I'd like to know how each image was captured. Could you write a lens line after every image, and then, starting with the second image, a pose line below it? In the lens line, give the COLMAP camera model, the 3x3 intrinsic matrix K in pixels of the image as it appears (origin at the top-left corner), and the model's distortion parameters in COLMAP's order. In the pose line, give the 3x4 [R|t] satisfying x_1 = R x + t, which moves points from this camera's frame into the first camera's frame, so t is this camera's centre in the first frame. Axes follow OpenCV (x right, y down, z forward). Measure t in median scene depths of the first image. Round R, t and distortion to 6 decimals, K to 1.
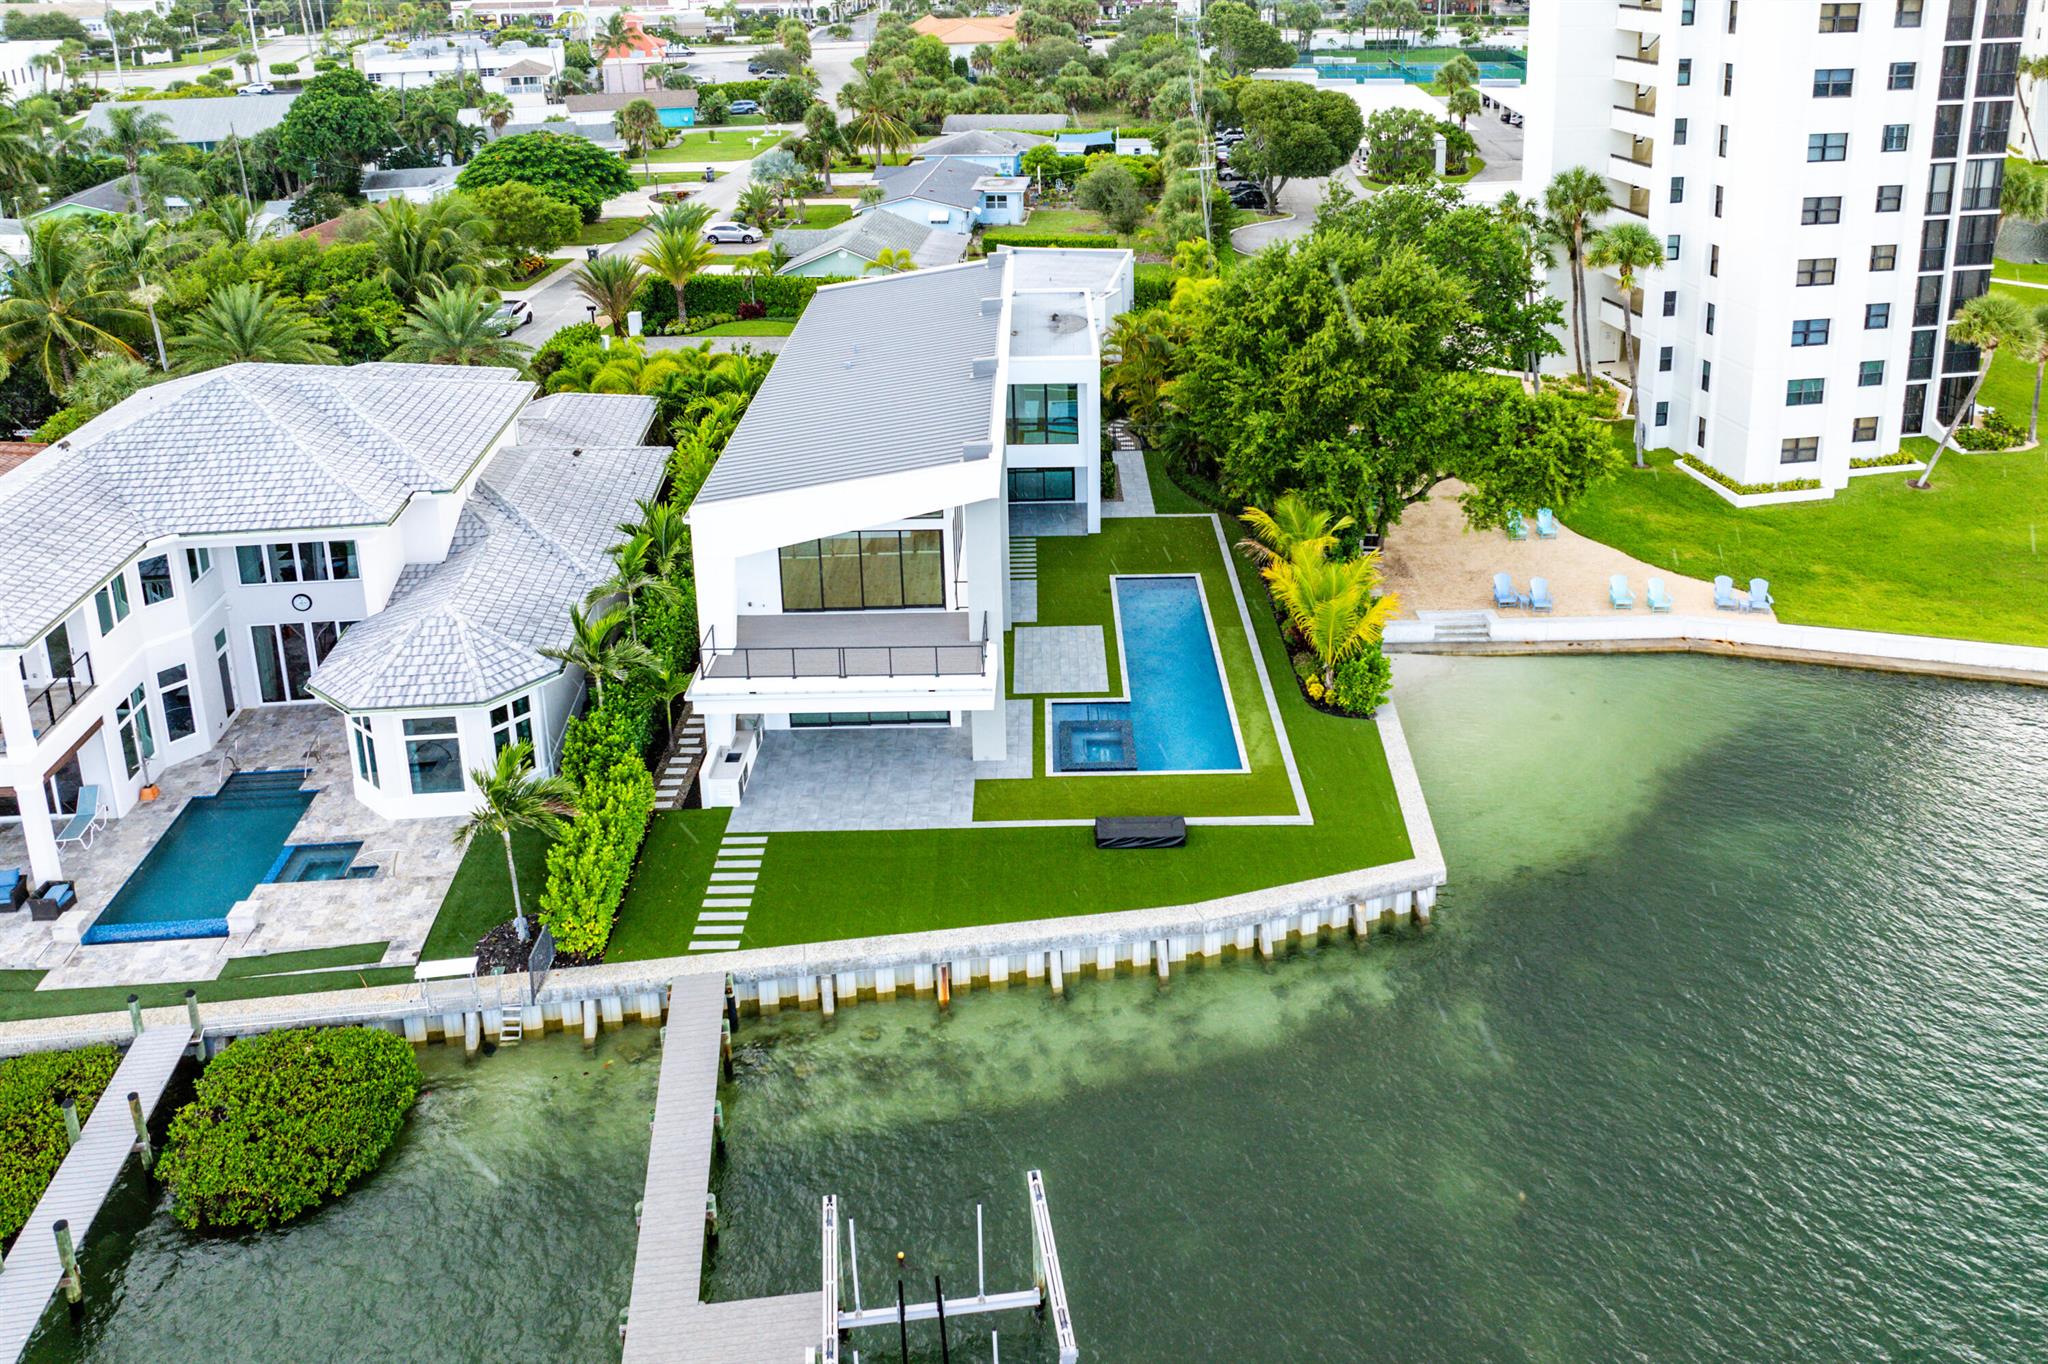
lens RADIAL K [[1587.8, 0, 1029.6], [0, 1587.8, 292.1], [0, 0, 1]] dist [-0.028849, -0.005421]
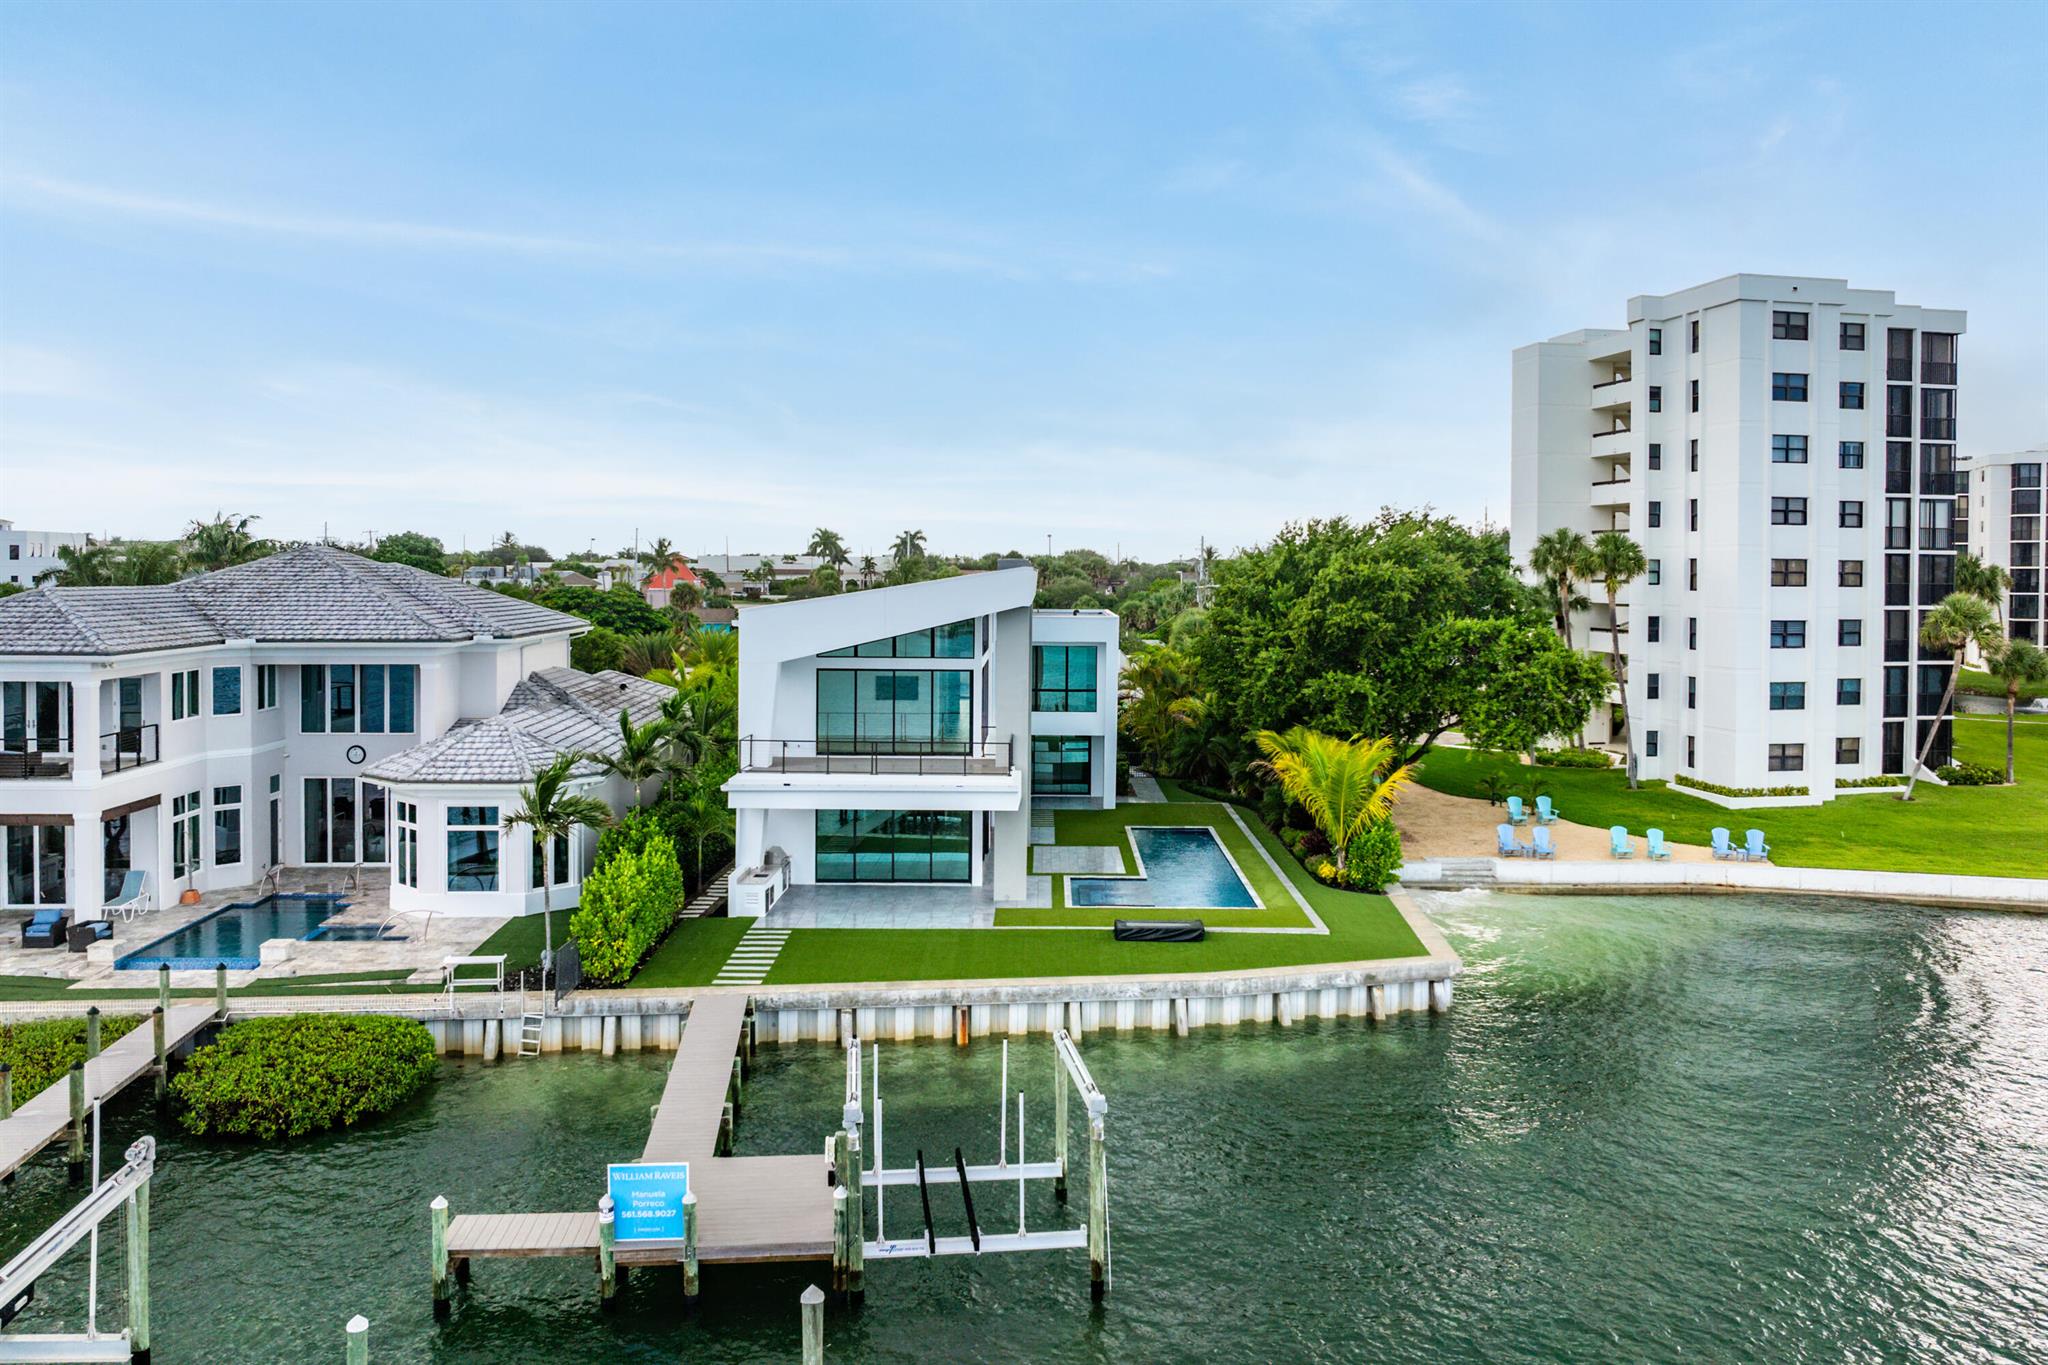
lens RADIAL K [[1505.2, 0, 1018.7], [0, 1505.2, 592.4], [0, 0, 1]] dist [-0.011692, -0.052524]
pose [[0.999454, 0.029632, -0.014602, -0.010296], [-0.032052, 0.976835, -0.211581, 0.280207], [0.007994, 0.211933, 0.977251, 0.007705]]
